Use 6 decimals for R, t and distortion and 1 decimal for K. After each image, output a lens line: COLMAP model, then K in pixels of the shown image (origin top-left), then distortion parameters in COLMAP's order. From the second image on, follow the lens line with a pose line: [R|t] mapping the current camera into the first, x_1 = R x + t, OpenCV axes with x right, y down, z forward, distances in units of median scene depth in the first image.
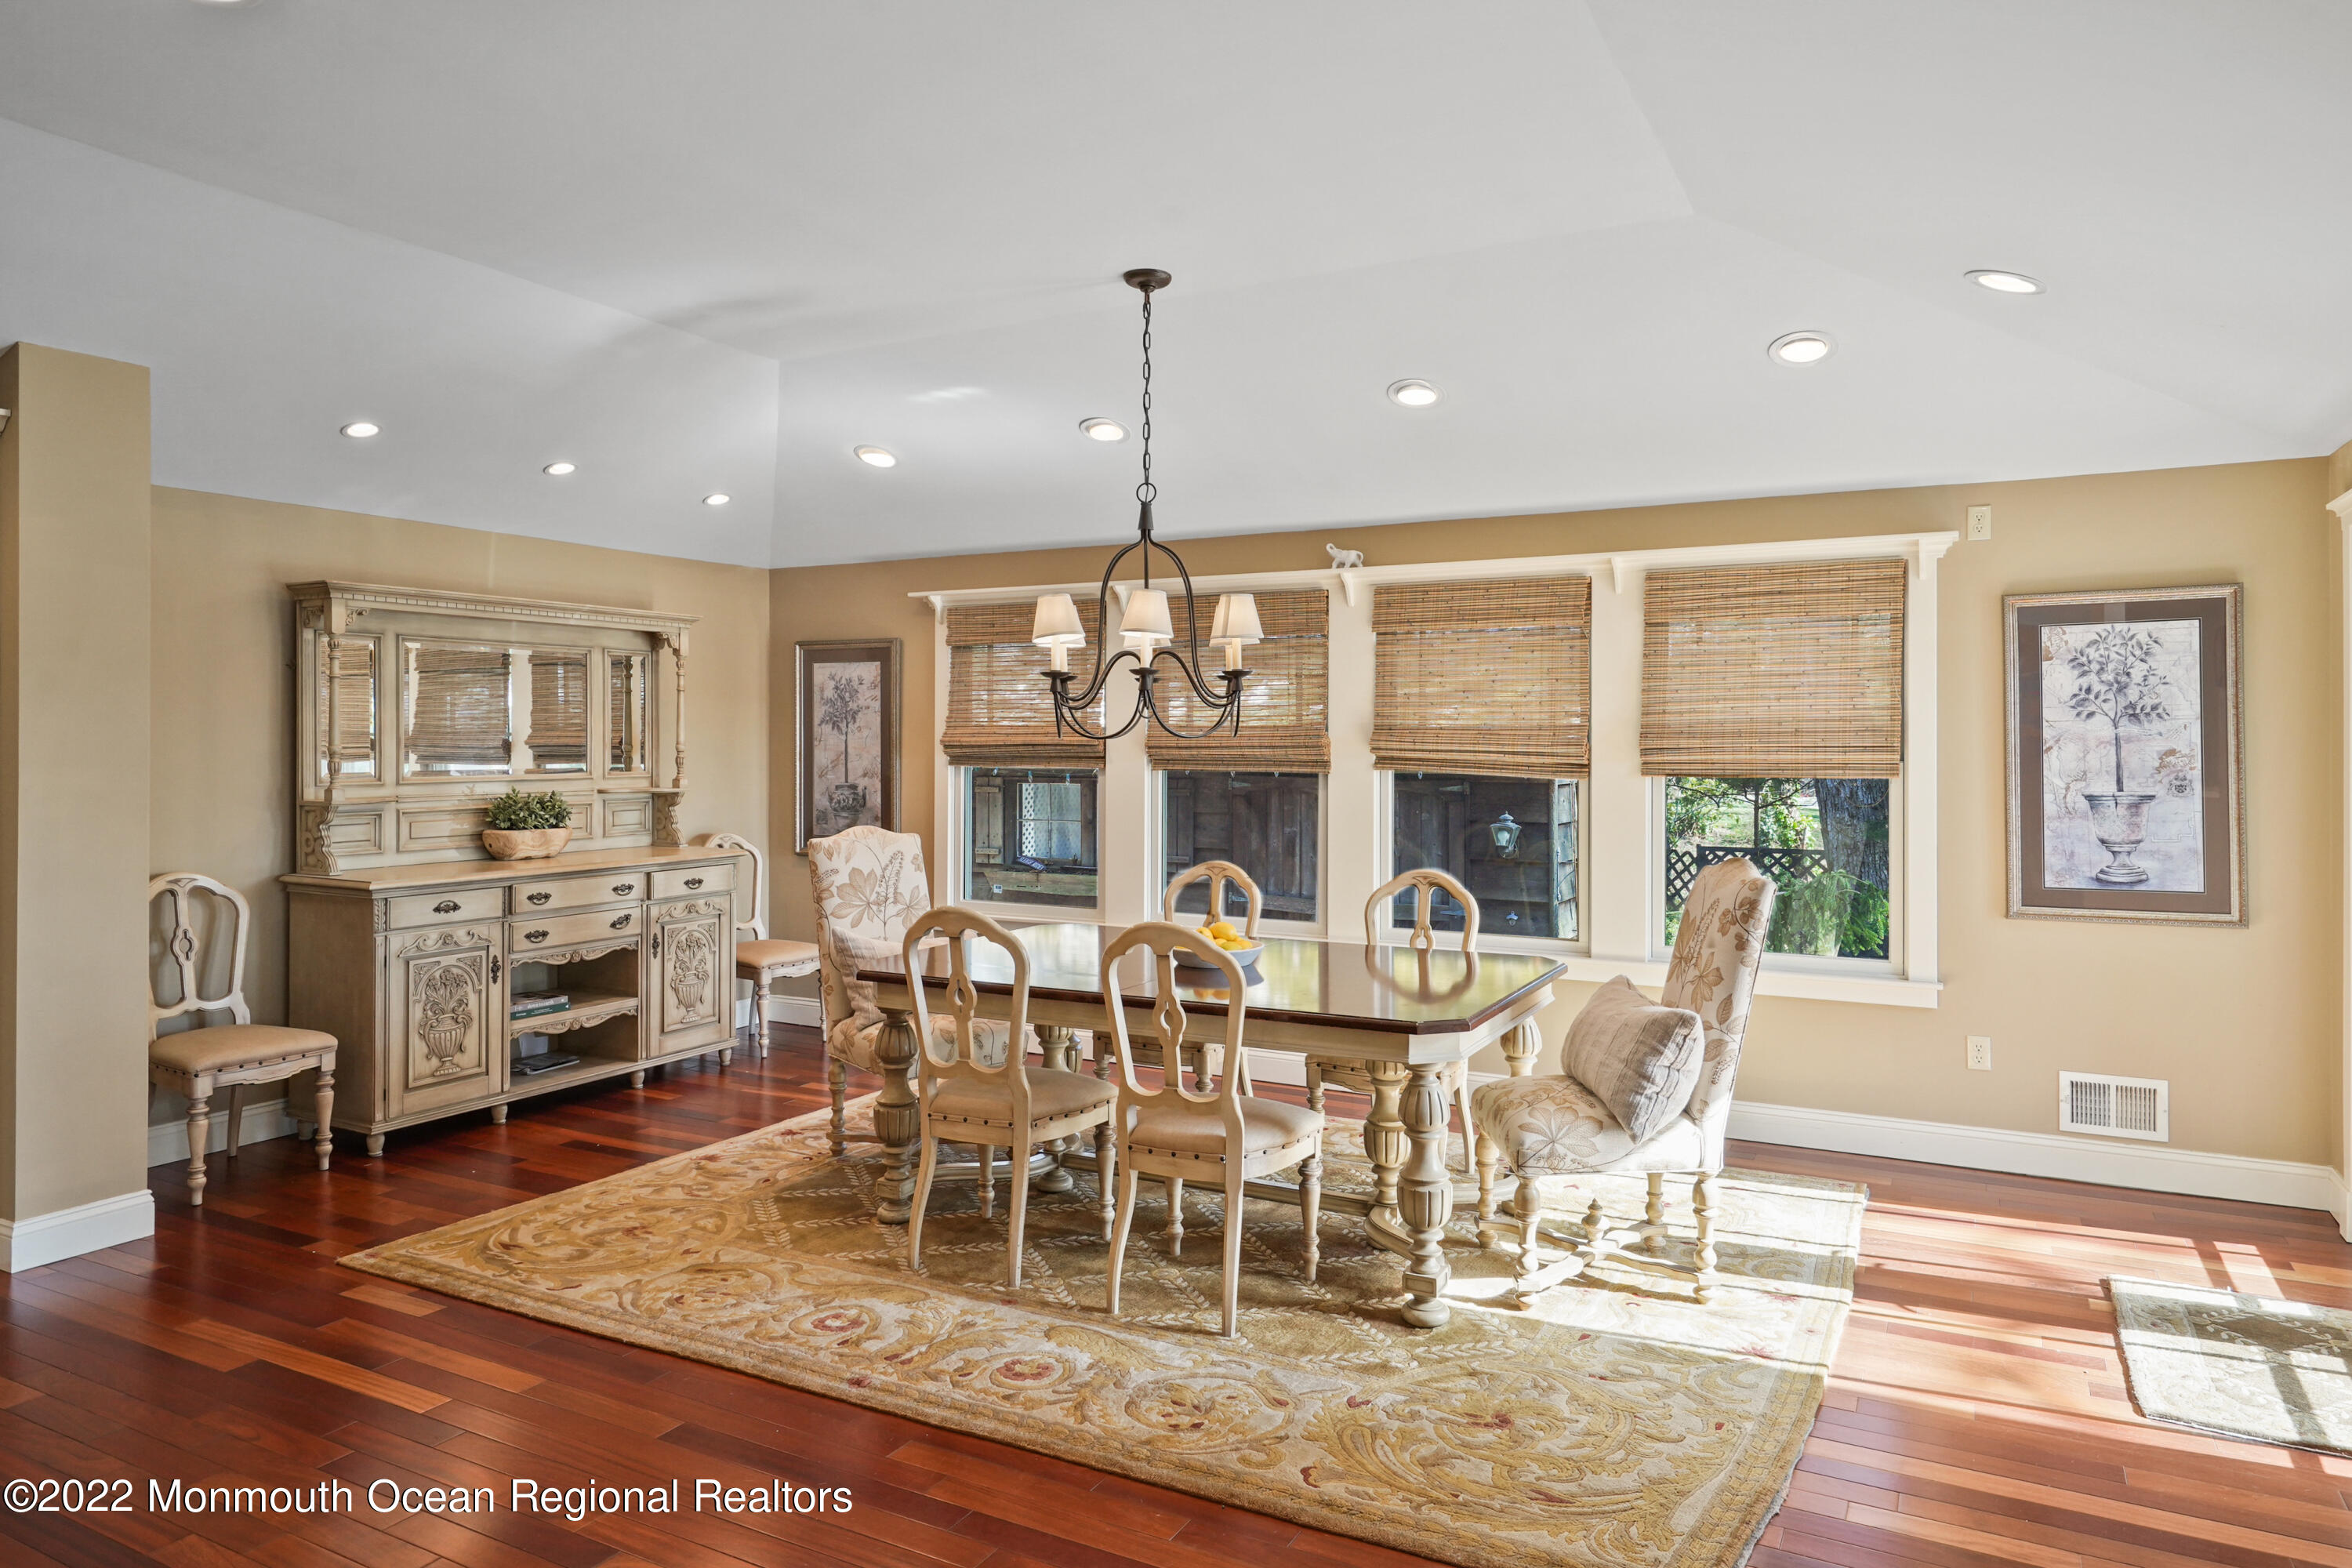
lens RADIAL K [[1399.4, 0, 1155.0], [0, 1399.4, 732.4], [0, 0, 1]] dist [0.007018, 0.001446]
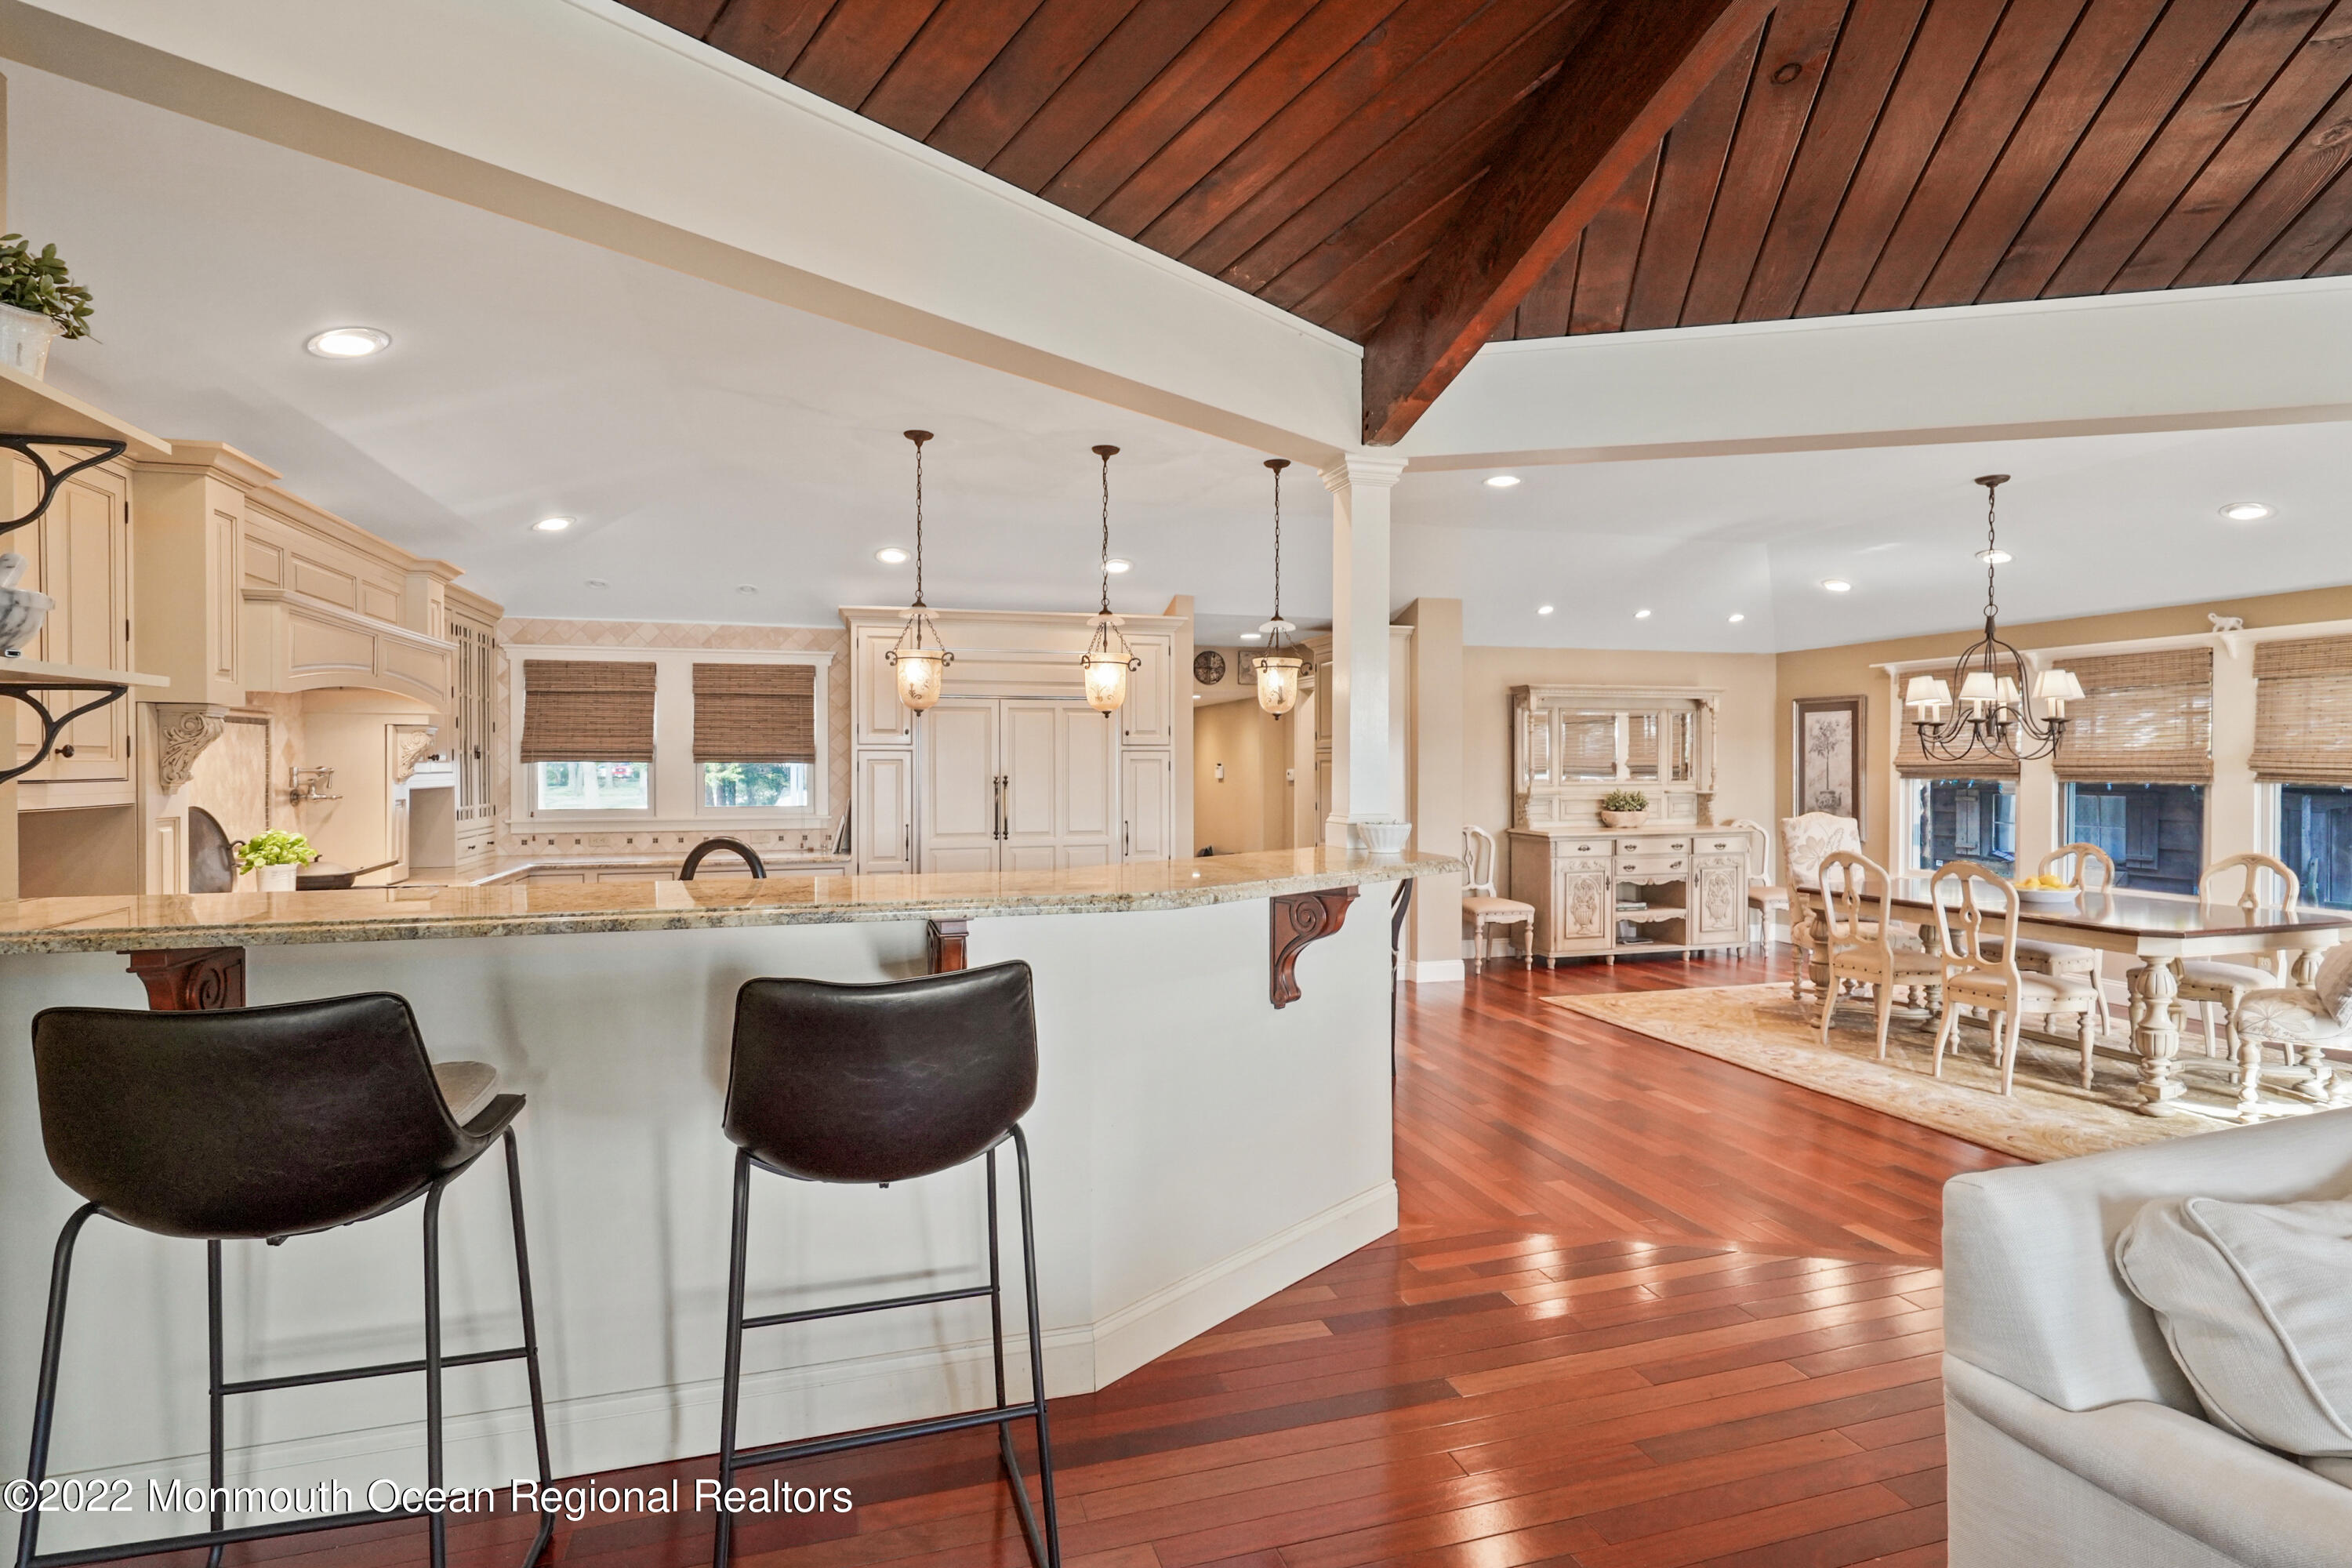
lens RADIAL K [[1168.5, 0, 1176.0], [0, 1168.5, 784.0], [0, 0, 1]] dist [-0.001097, 0.000230]
pose [[0.701275, 0.009816, -0.712823, 0.255573], [0.006368, 0.999779, 0.020033, -0.000983], [0.712862, -0.018588, 0.701058, -0.544945]]
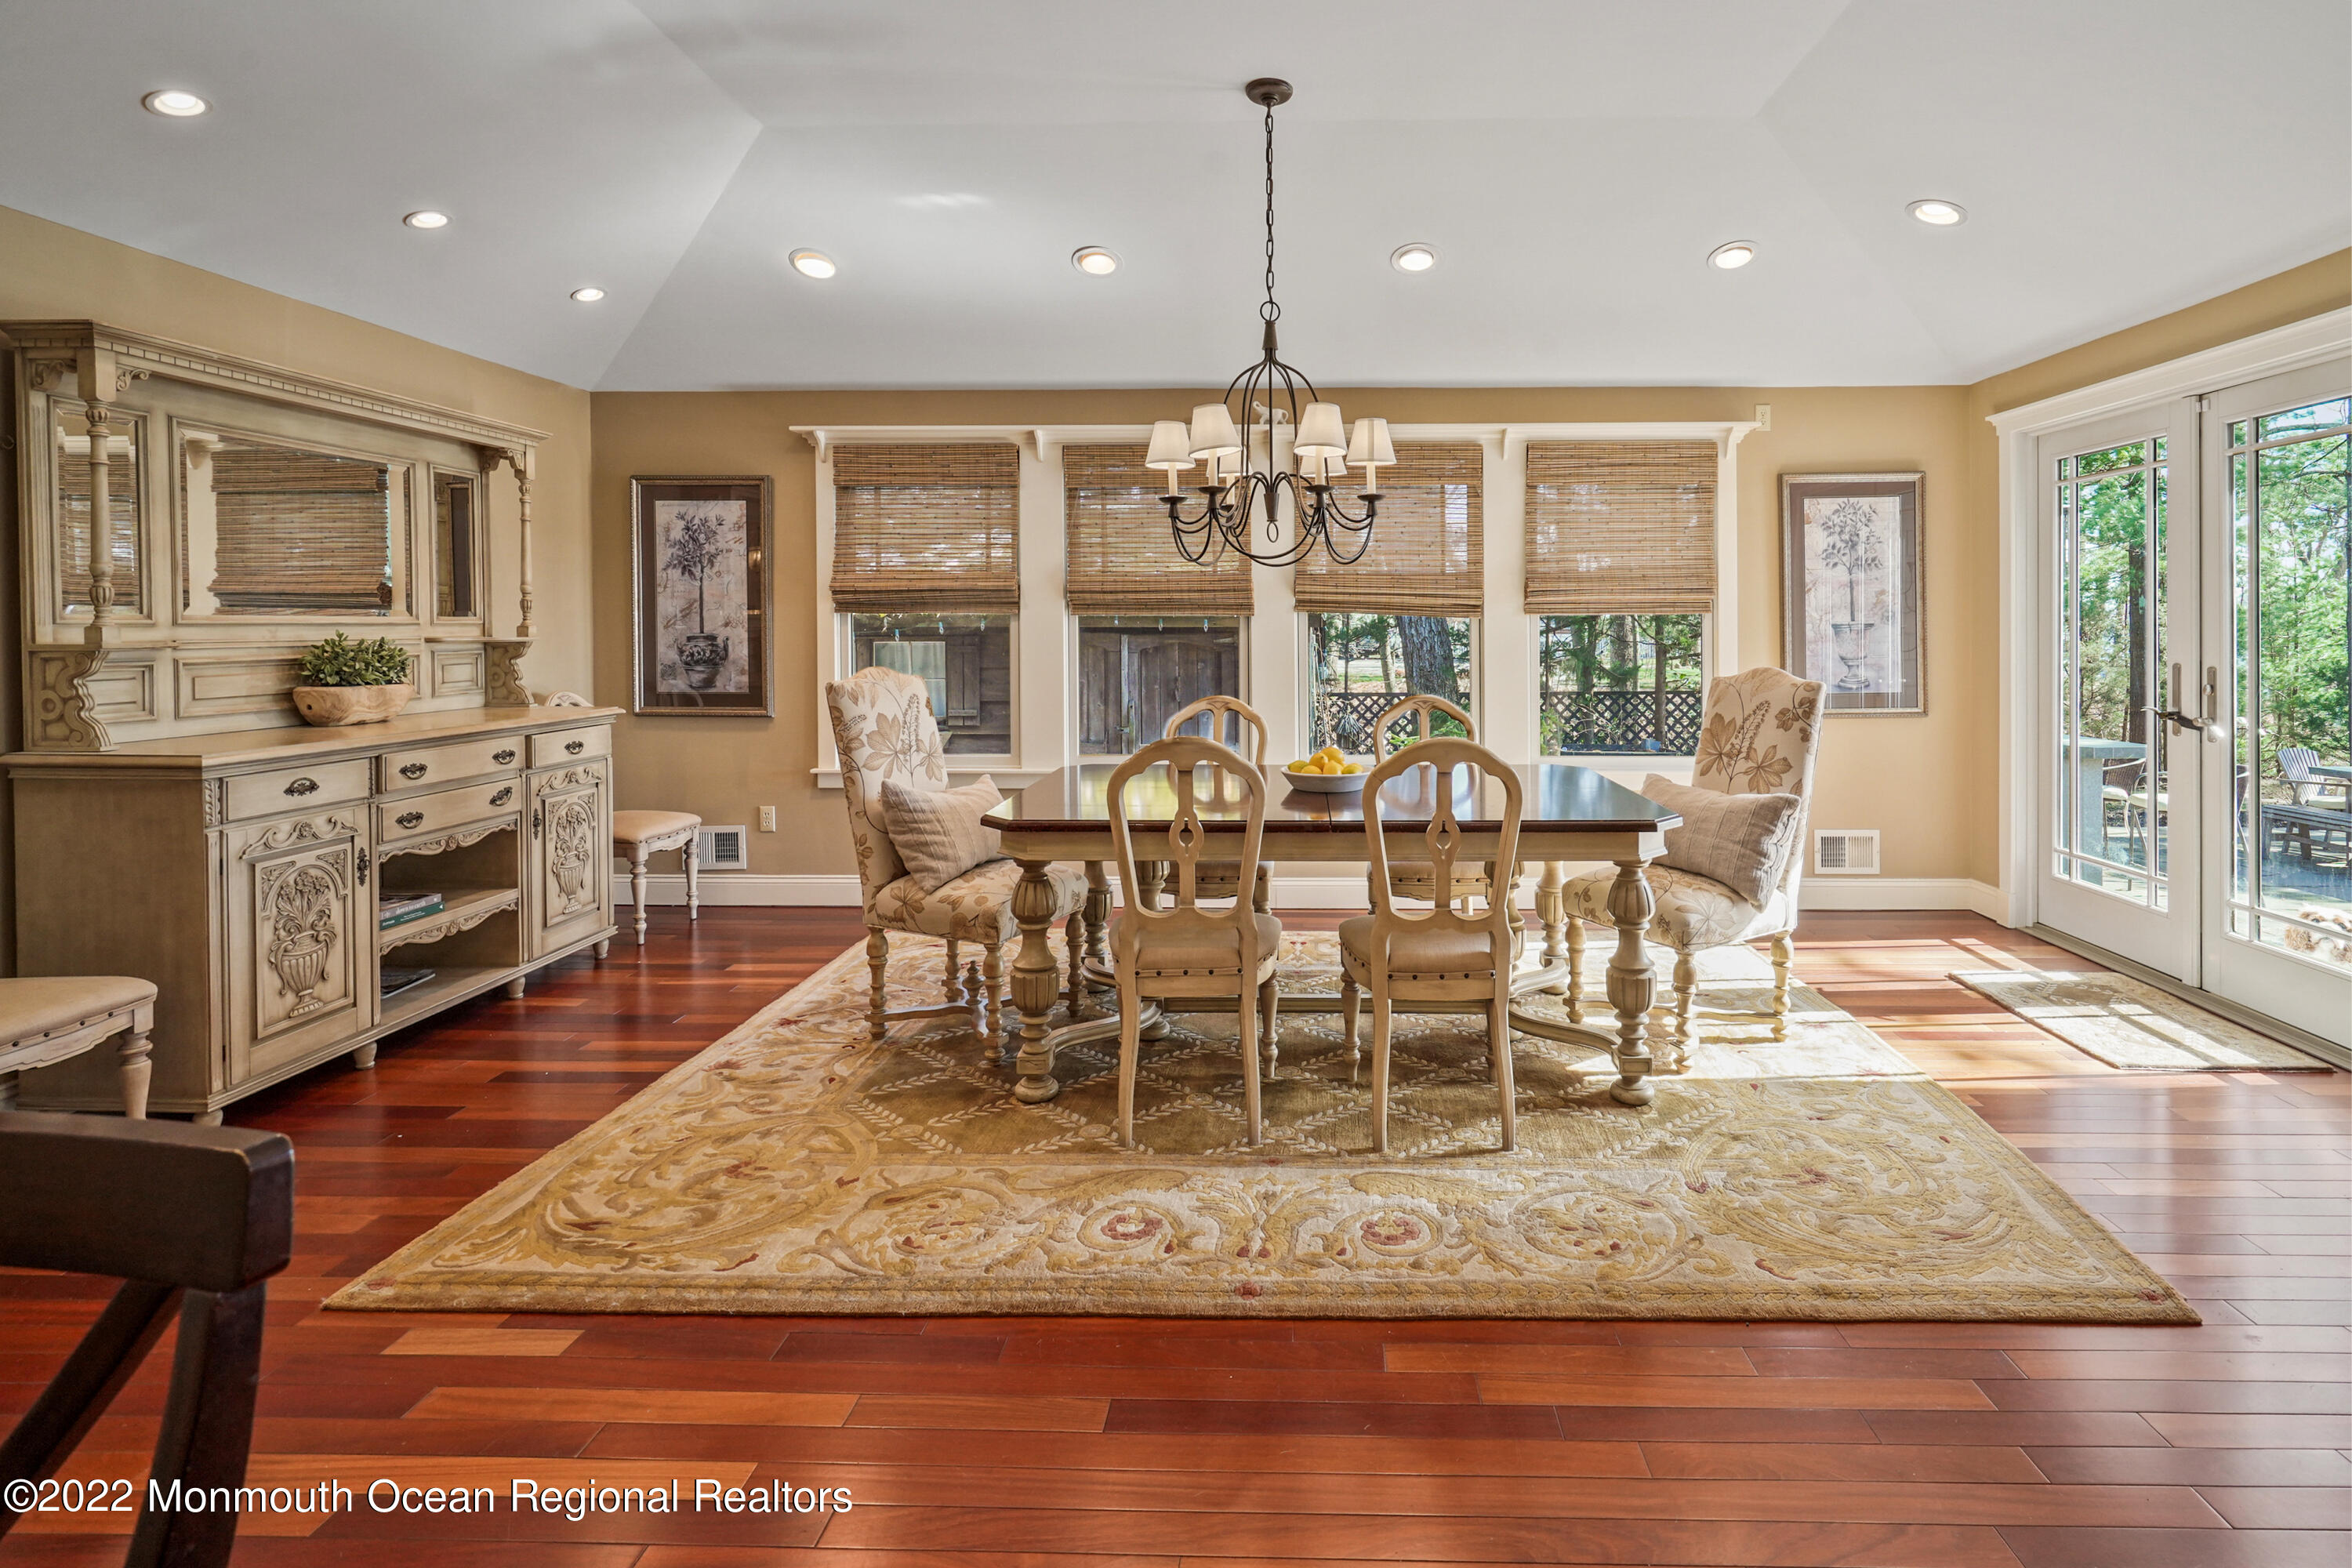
lens RADIAL K [[1150.3, 0, 1176.6], [0, 1150.3, 641.1], [0, 0, 1]] dist [-0.004202, 0.001513]
pose [[0.899516, -0.008063, 0.436814, -0.357335], [0.001420, 0.999878, 0.015531, 0.039591], [-0.436886, -0.013350, 0.899418, 0.260793]]
